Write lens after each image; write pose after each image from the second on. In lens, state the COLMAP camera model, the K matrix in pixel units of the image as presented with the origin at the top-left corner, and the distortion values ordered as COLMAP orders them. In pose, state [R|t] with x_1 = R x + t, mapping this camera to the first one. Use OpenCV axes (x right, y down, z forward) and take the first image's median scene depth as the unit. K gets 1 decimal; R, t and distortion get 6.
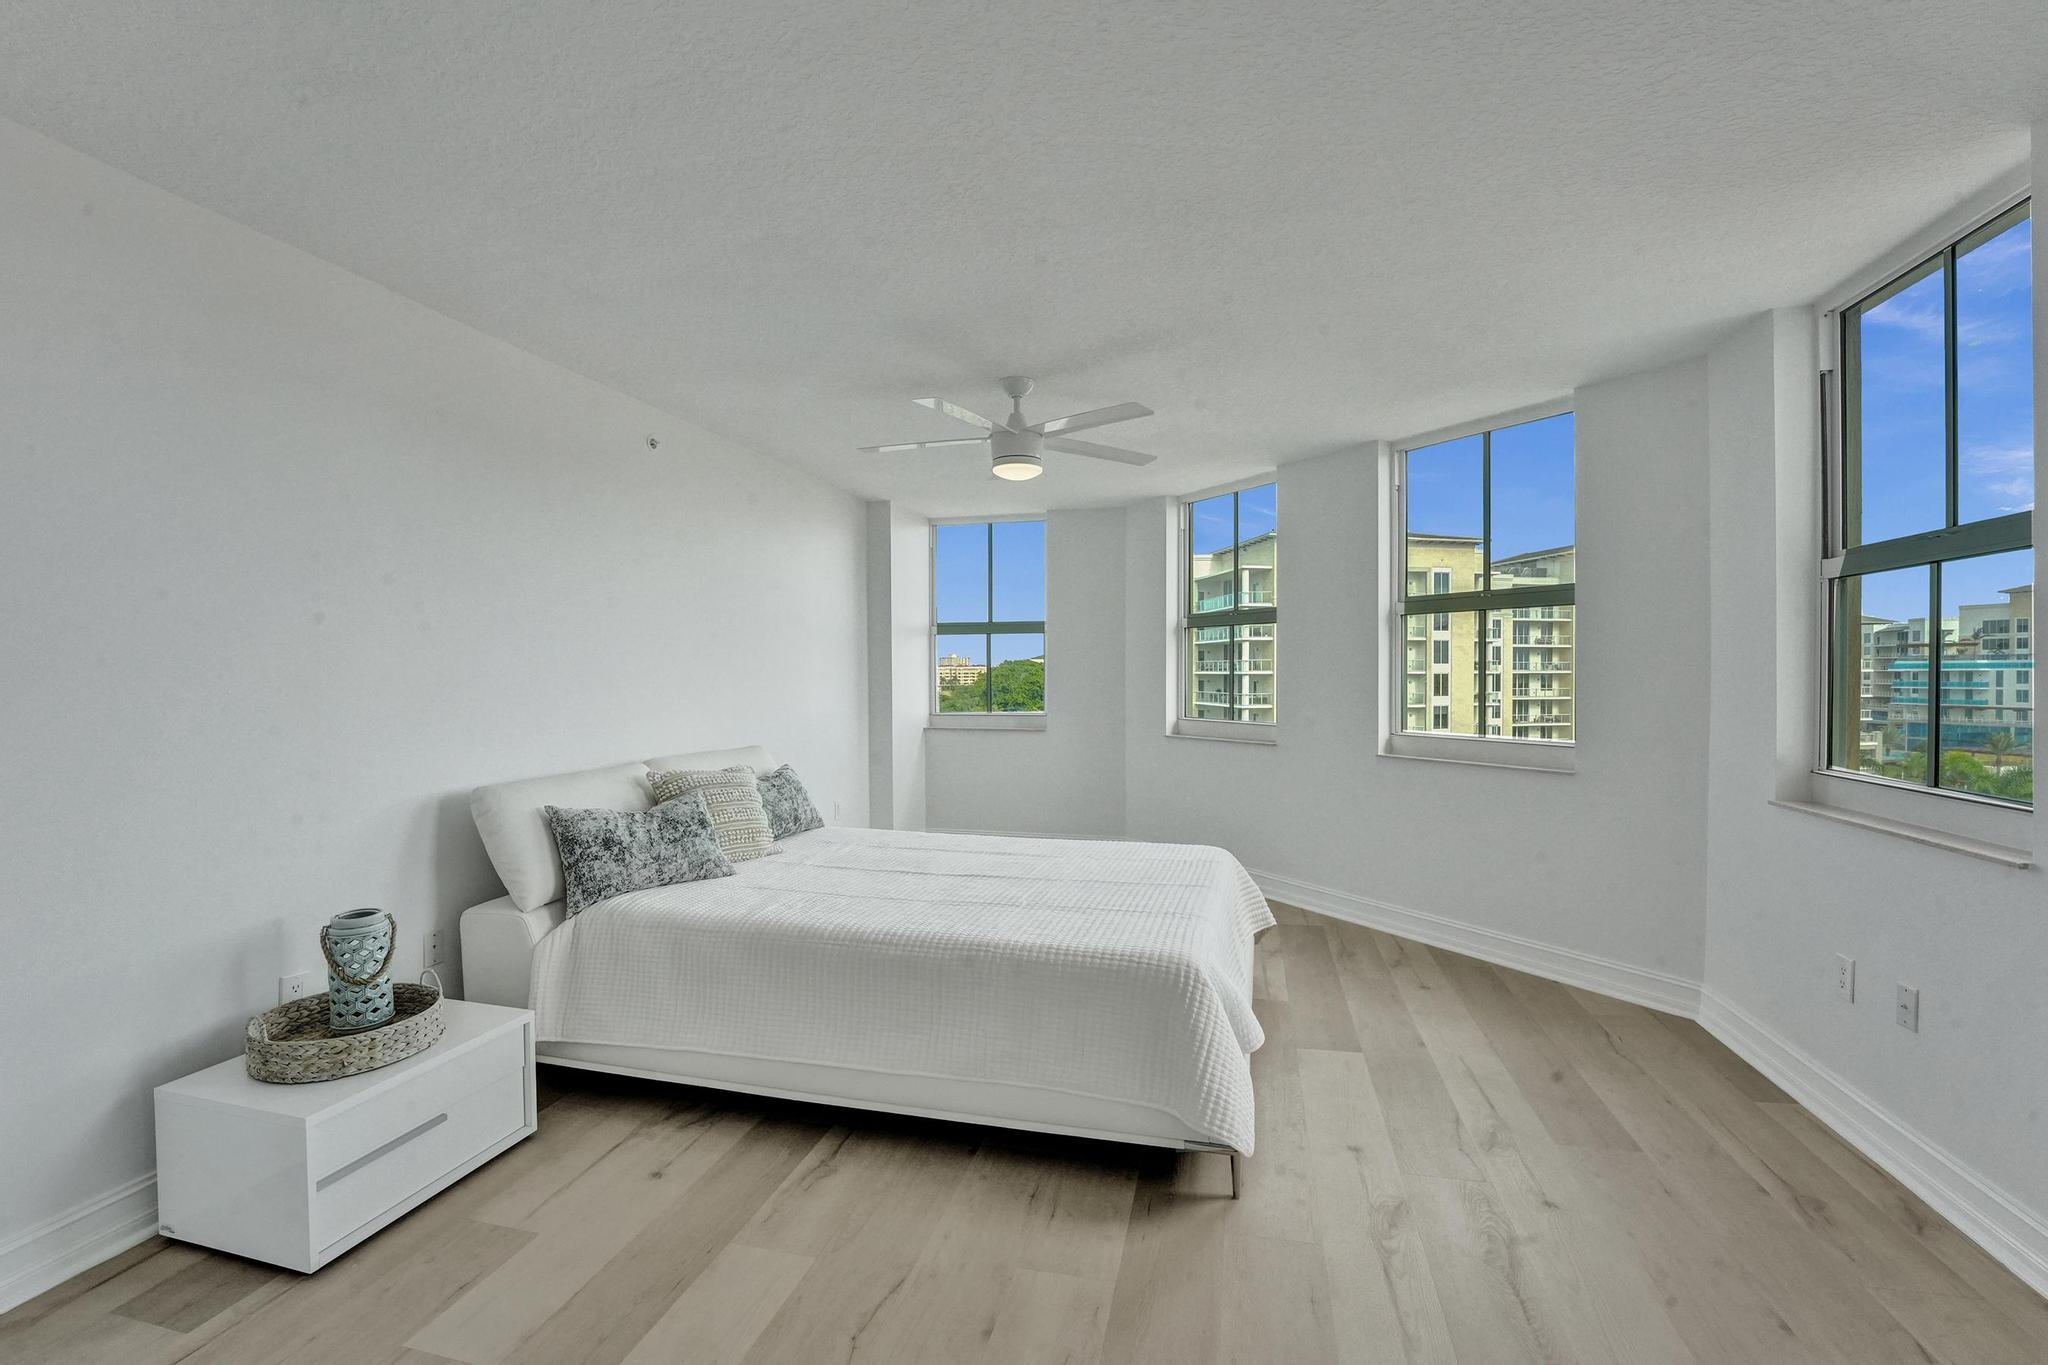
lens RADIAL K [[854.9, 0, 1032.7], [0, 854.9, 677.3], [0, 0, 1]] dist [-0.032178, 0.003257]
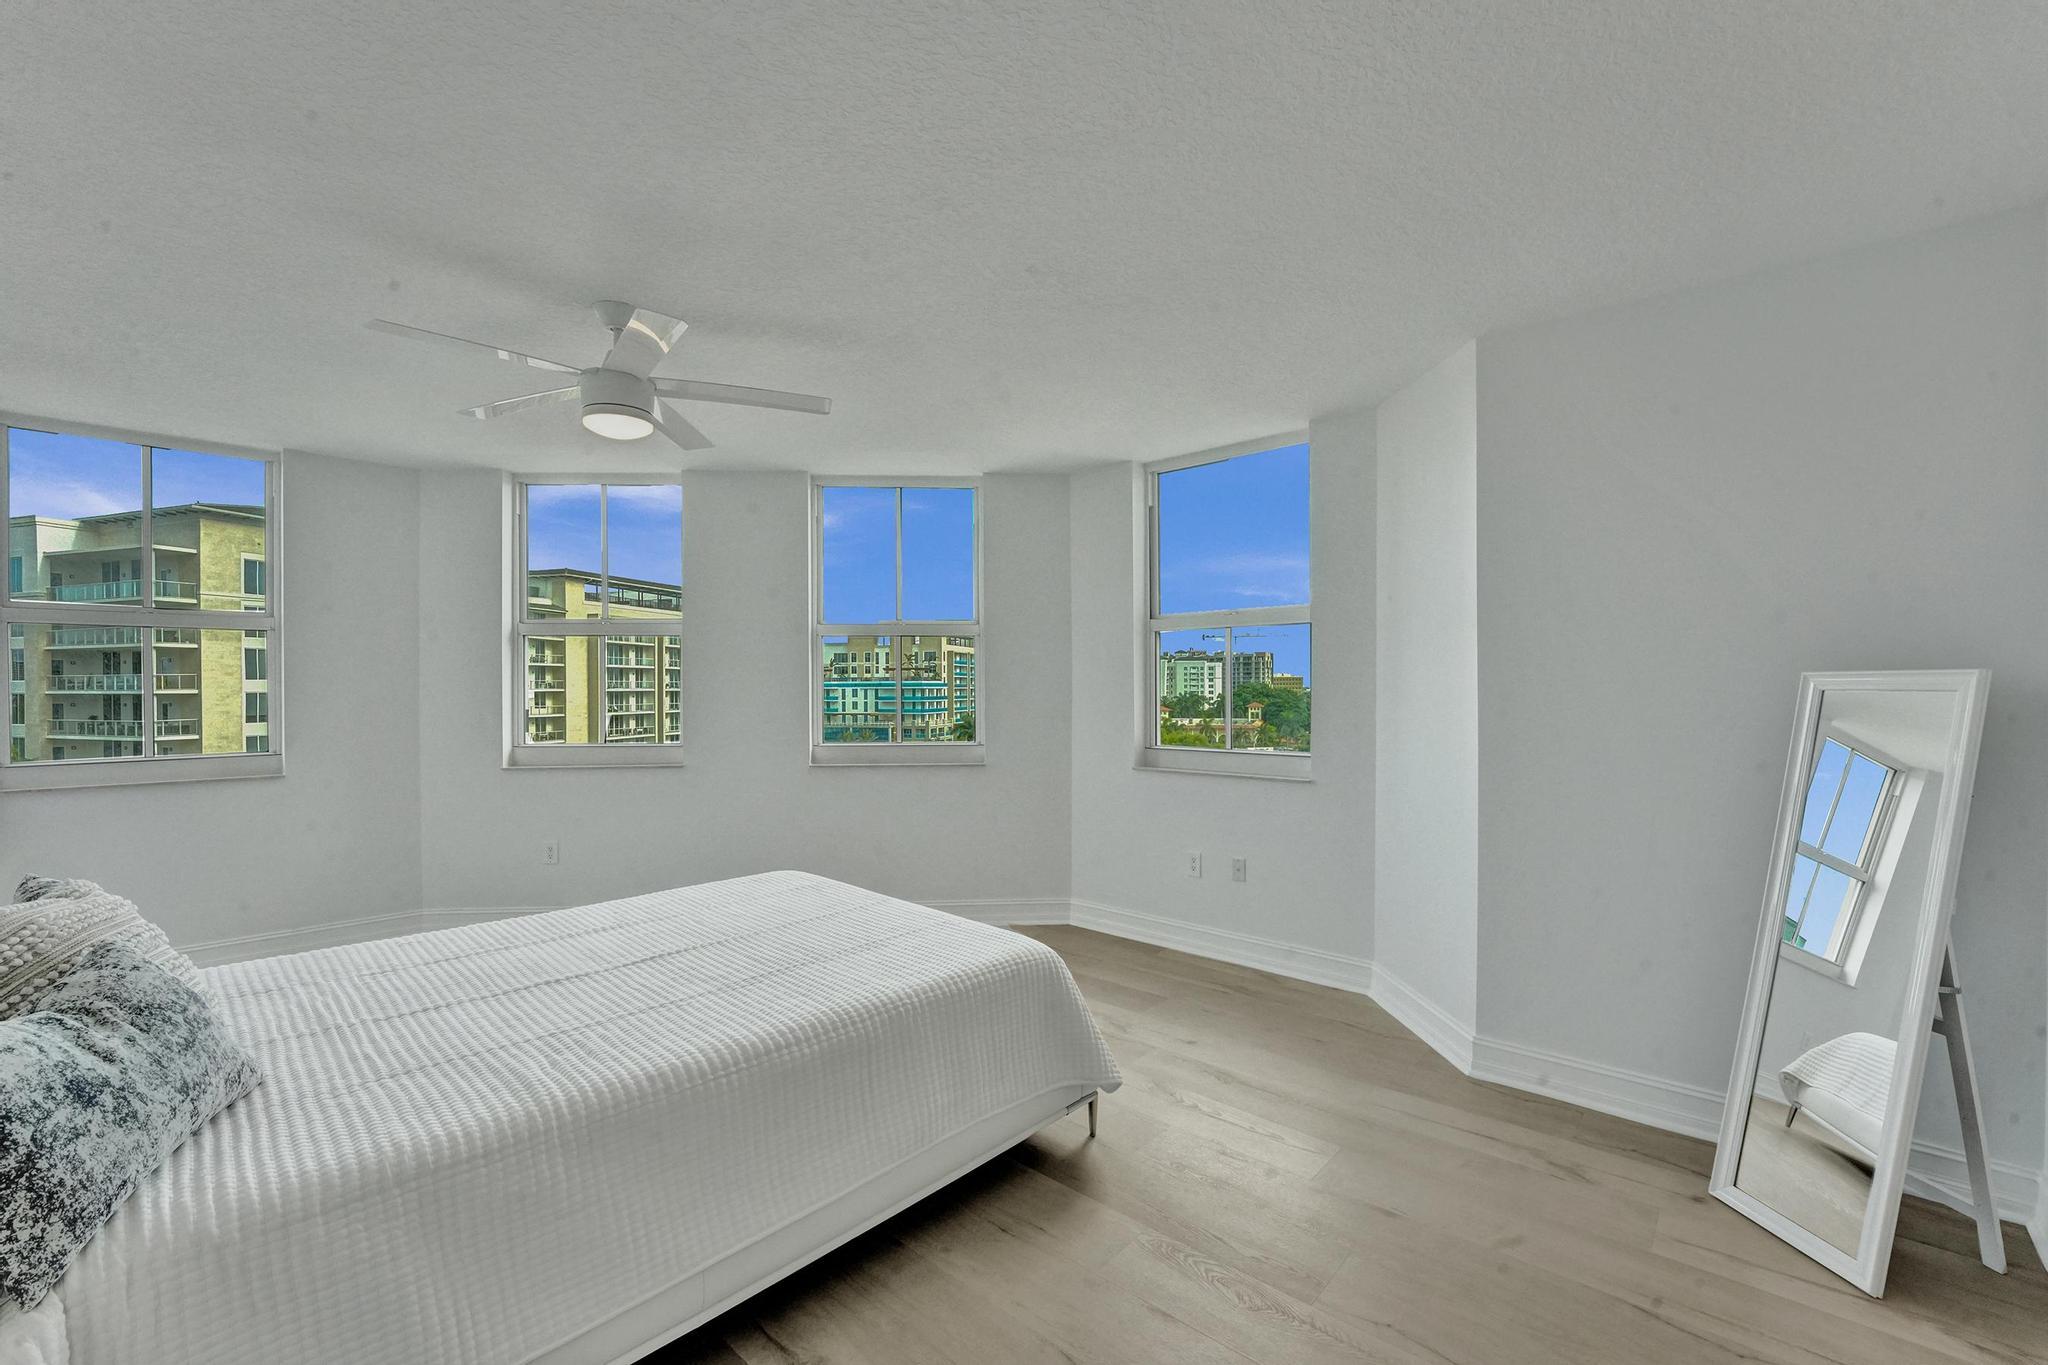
lens RADIAL K [[854.9, 0, 1018.4], [0, 854.9, 689.1], [0, 0, 1]] dist [-0.032178, 0.003257]
pose [[0.479918, -0.000865, 0.877313, -0.581014], [0.007603, 0.999966, -0.003174, 0.000329], [-0.877280, 0.008194, 0.479909, 0.360573]]
